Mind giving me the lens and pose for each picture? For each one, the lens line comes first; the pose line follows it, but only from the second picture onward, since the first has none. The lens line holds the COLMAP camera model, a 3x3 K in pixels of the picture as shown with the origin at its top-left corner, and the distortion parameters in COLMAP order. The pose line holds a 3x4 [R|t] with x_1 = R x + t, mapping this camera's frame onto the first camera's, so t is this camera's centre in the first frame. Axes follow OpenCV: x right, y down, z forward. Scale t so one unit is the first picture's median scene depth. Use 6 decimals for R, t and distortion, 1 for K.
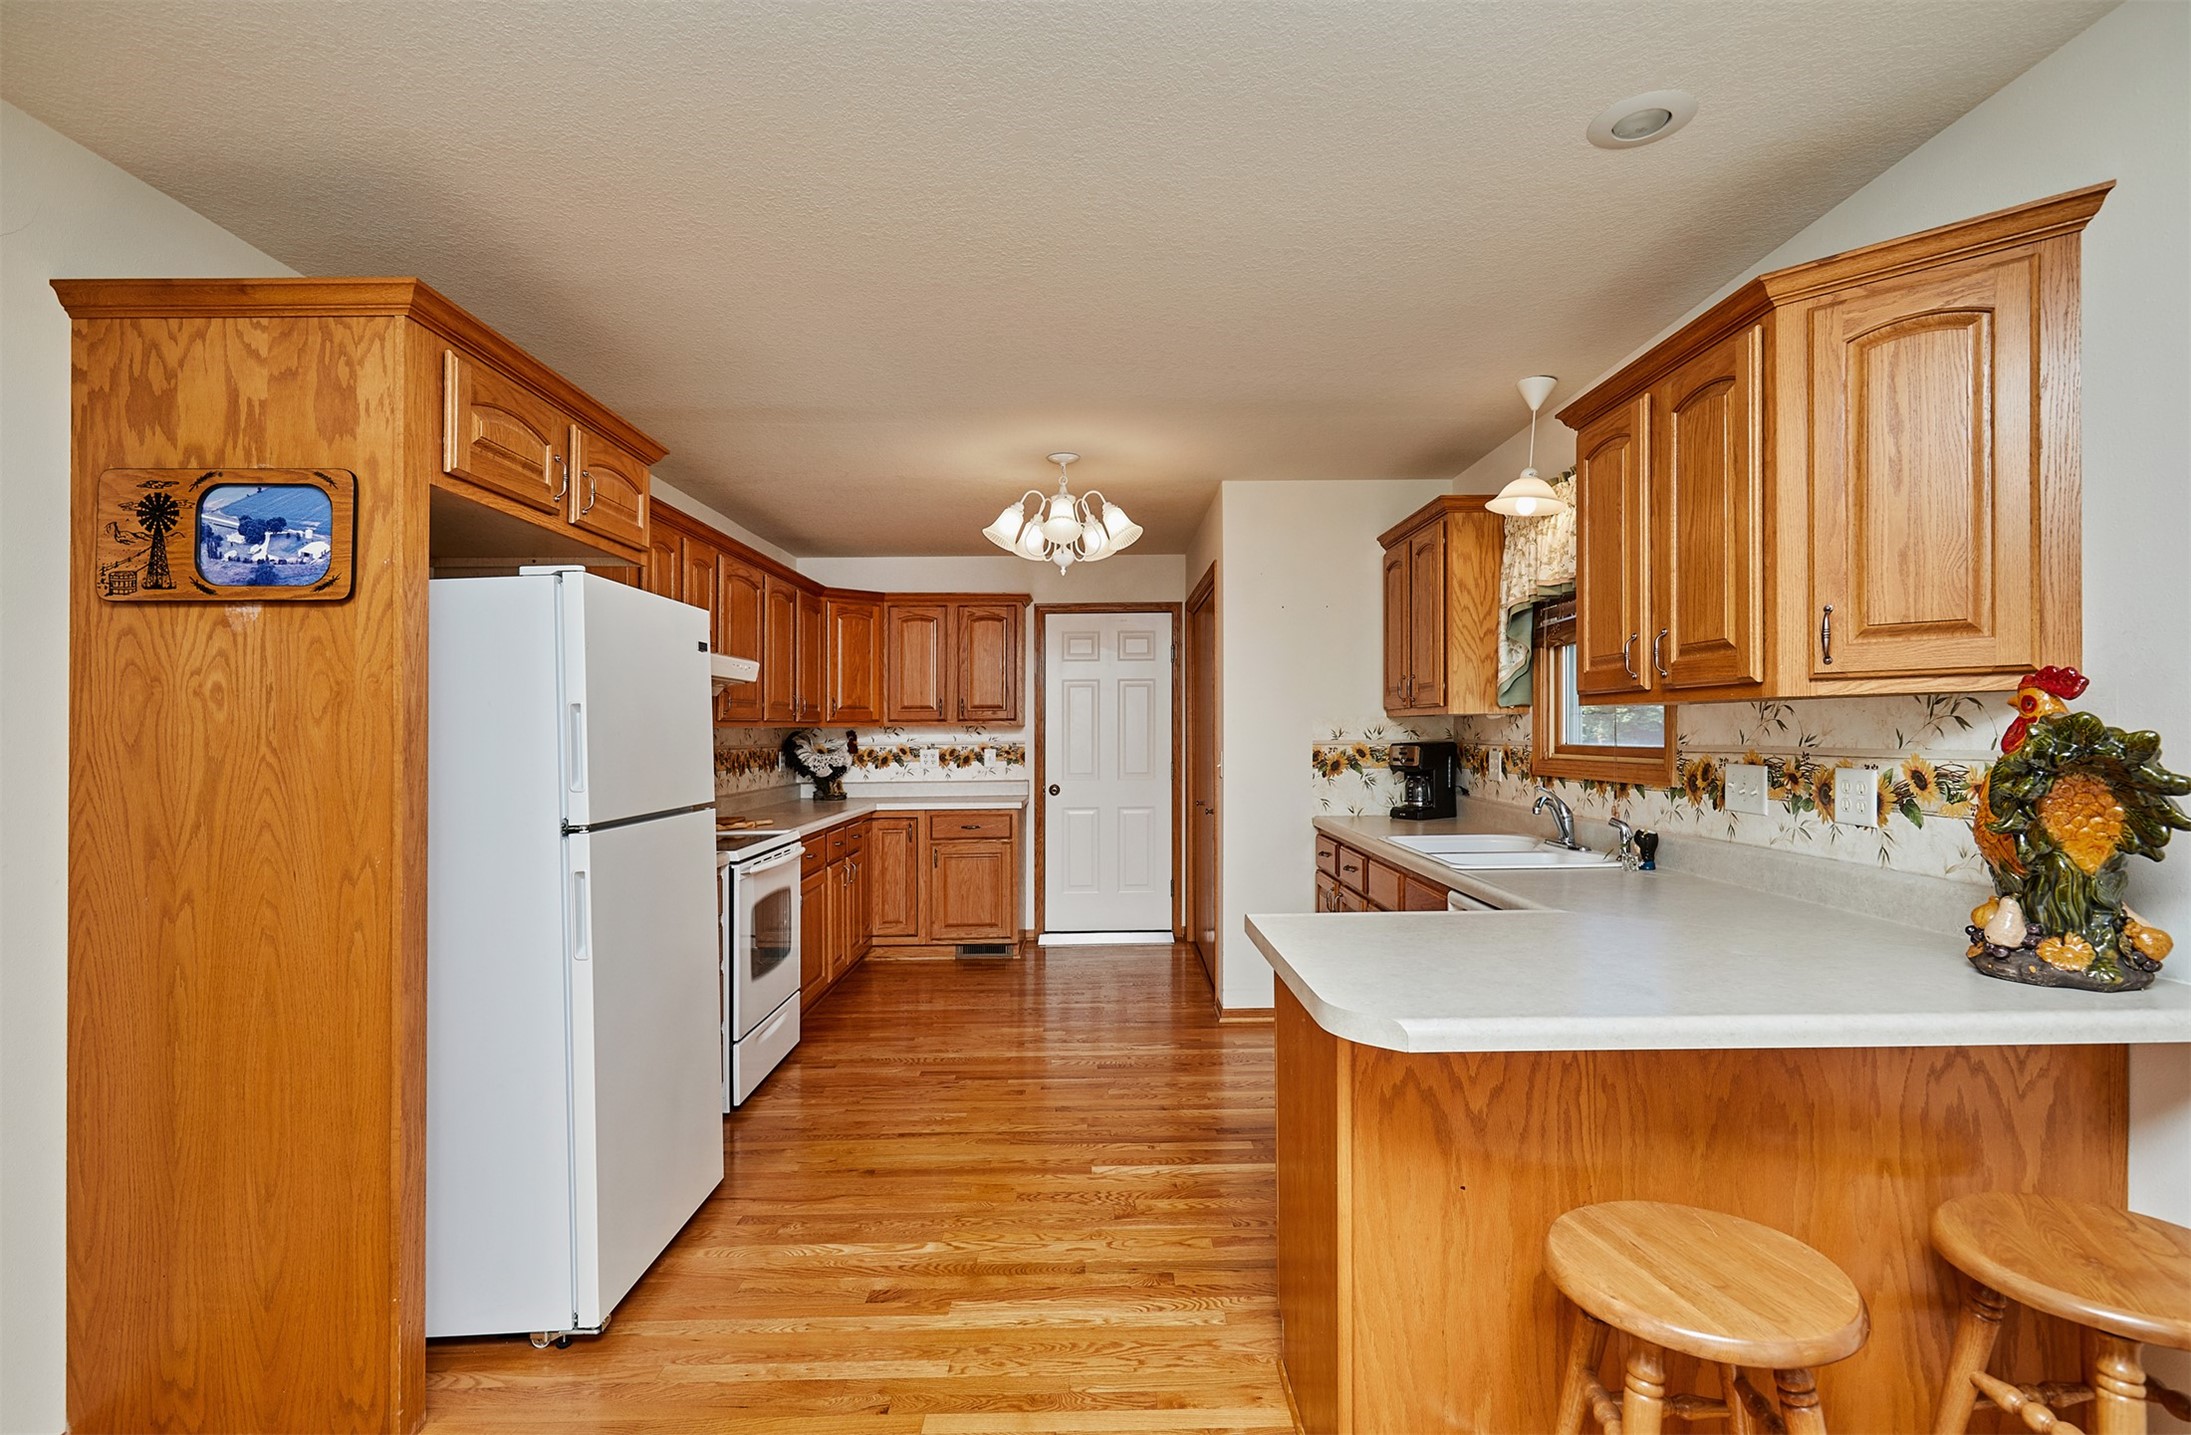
lens RADIAL K [[1082.9, 0, 1142.3], [0, 1082.9, 758.2], [0, 0, 1]] dist [0.005722, -0.000439]
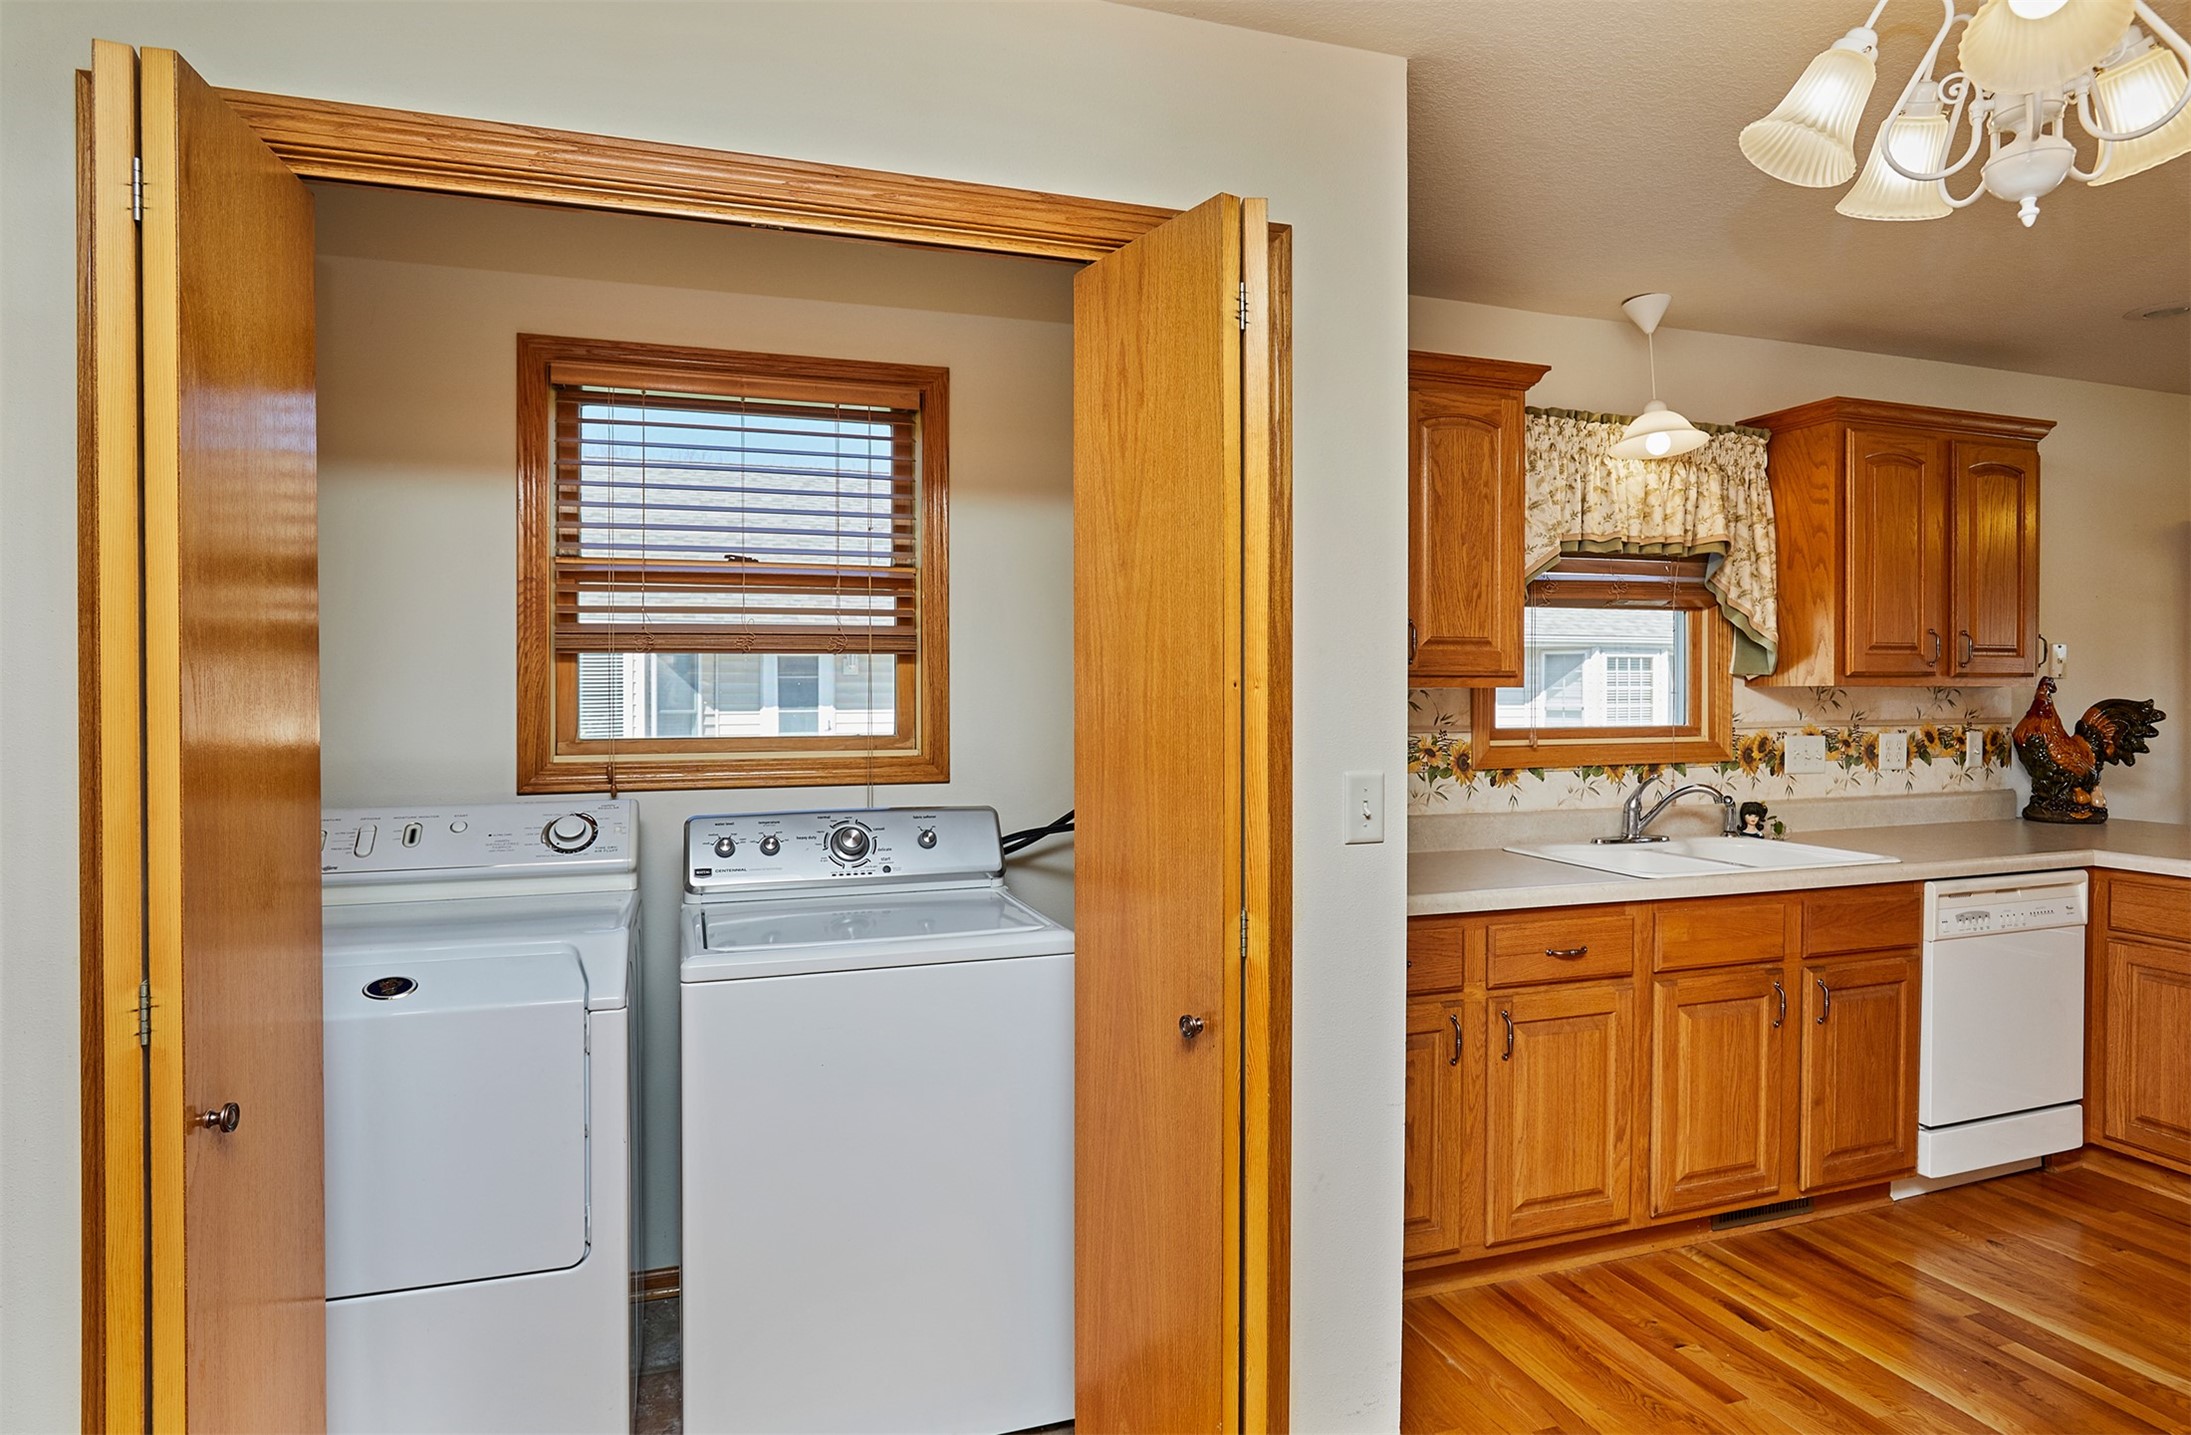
lens RADIAL K [[1159.7, 0, 1111.5], [0, 1159.7, 723.7], [0, 0, 1]] dist [-0.028544, 0.002009]
pose [[-0.266122, -0.007664, 0.963909, -0.496355], [0.032914, 0.999313, 0.017033, -0.055263], [-0.963377, 0.036259, -0.265687, 2.062615]]
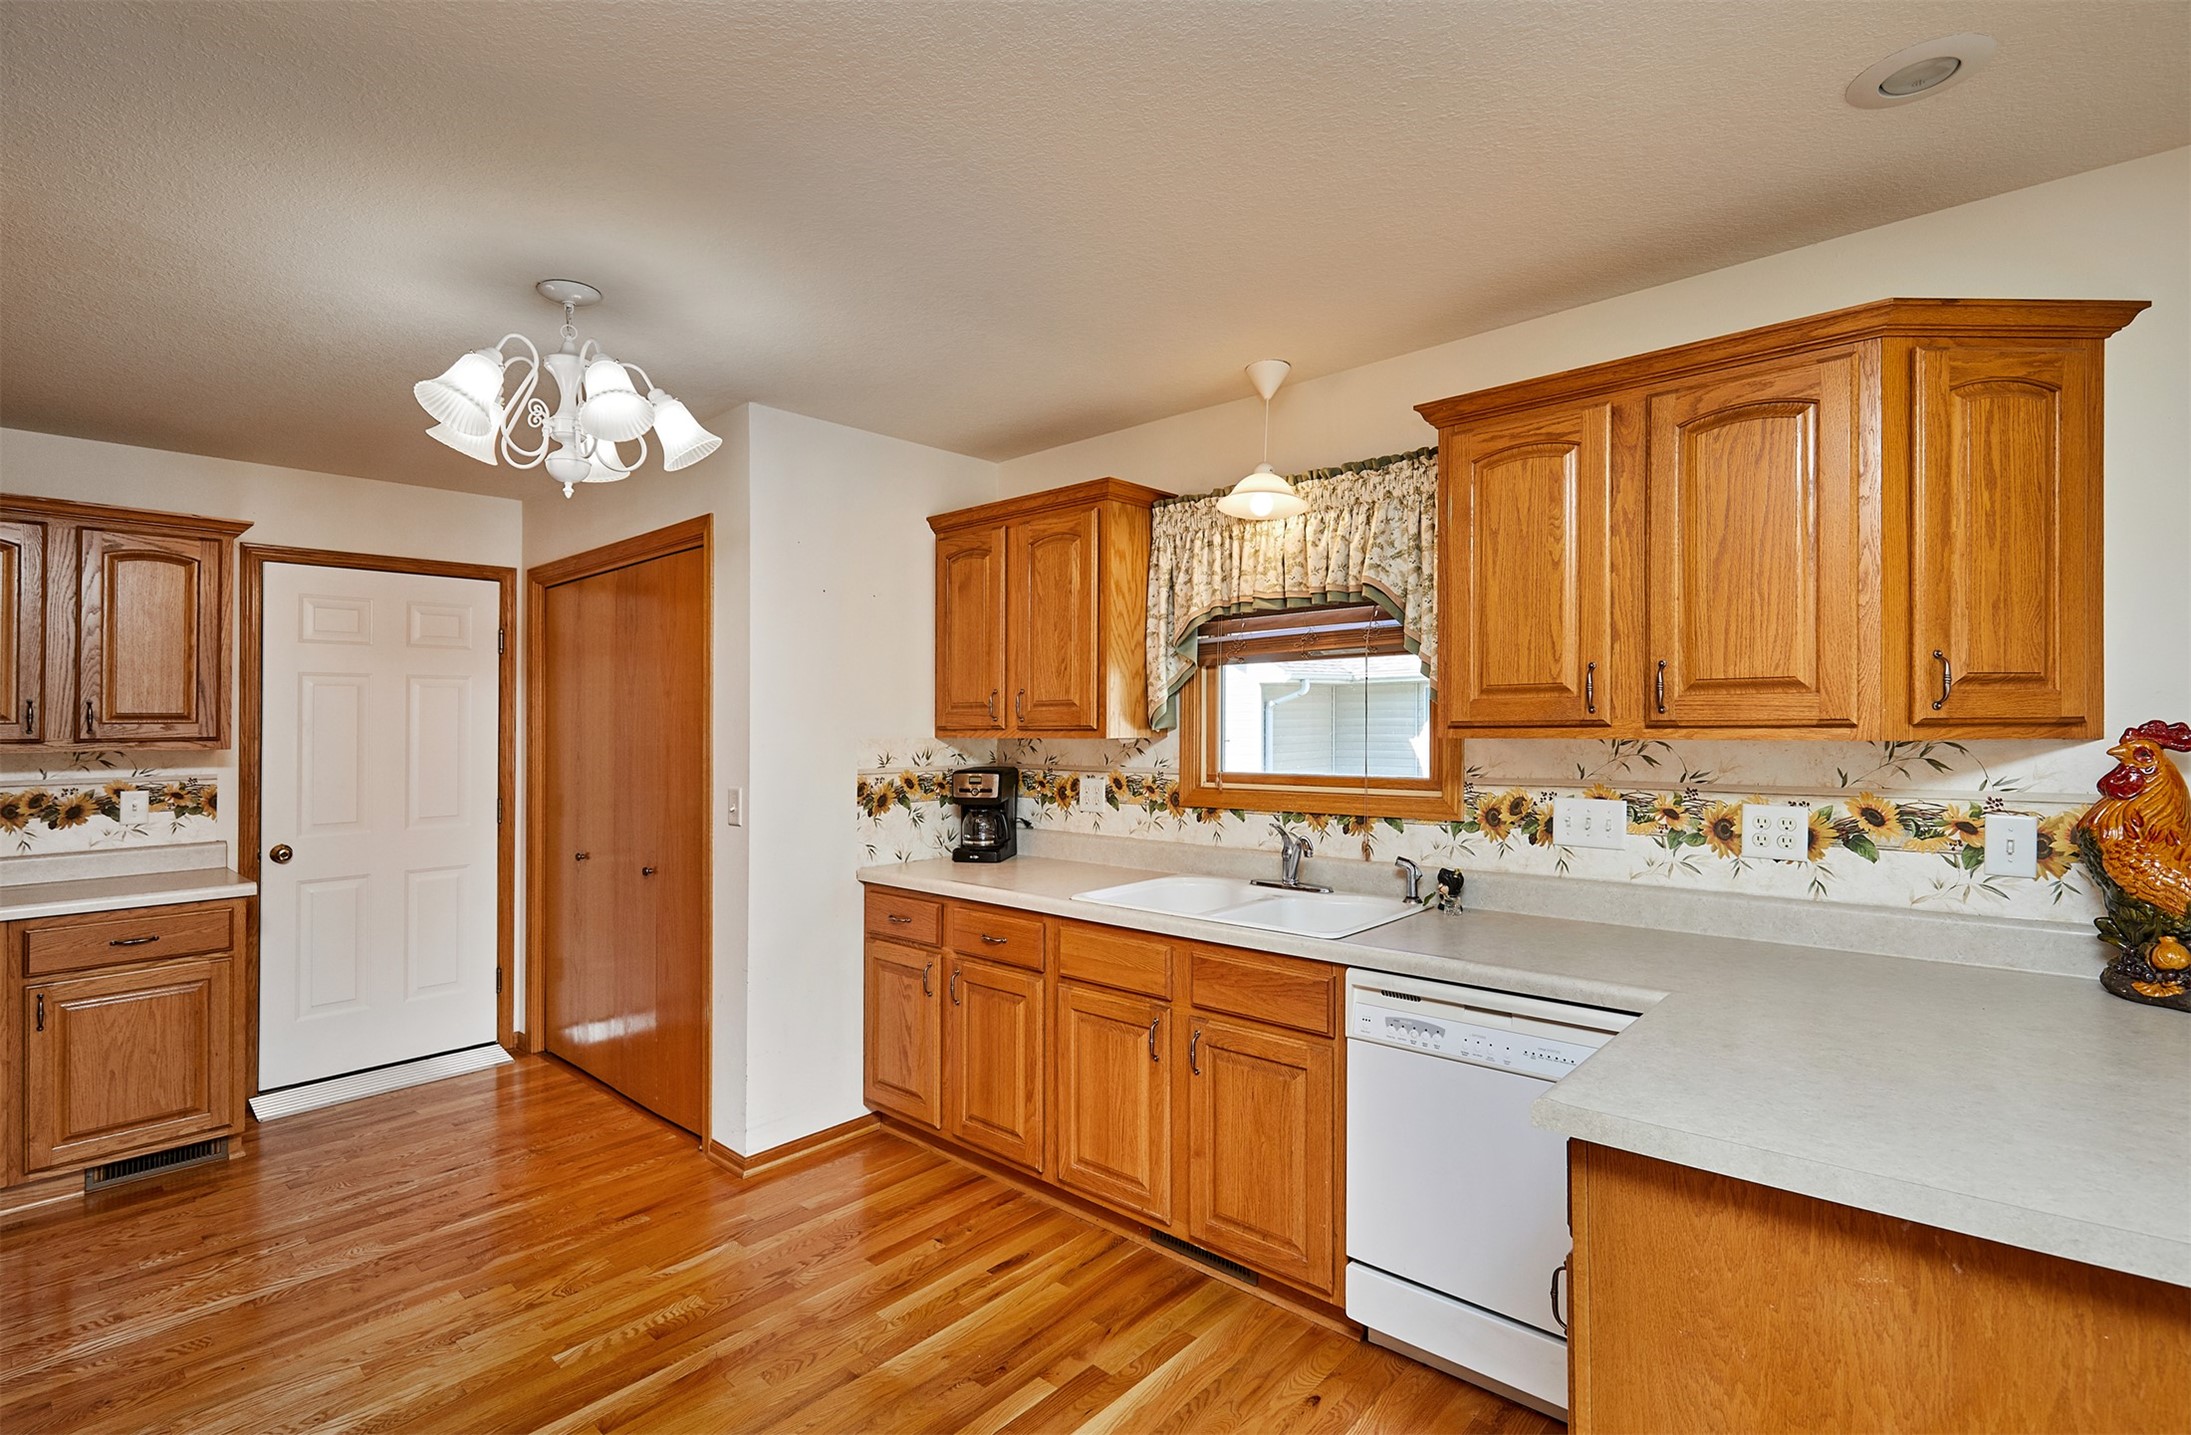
lens RADIAL K [[1003.5, 0, 1105.6], [0, 1003.5, 722.1], [0, 0, 1]] dist [0.004623, -0.000010]
pose [[0.692089, 0.005866, 0.721788, -0.401642], [0.019800, 0.999436, -0.027108, -0.046942], [-0.721541, 0.033052, 0.691583, 0.659760]]
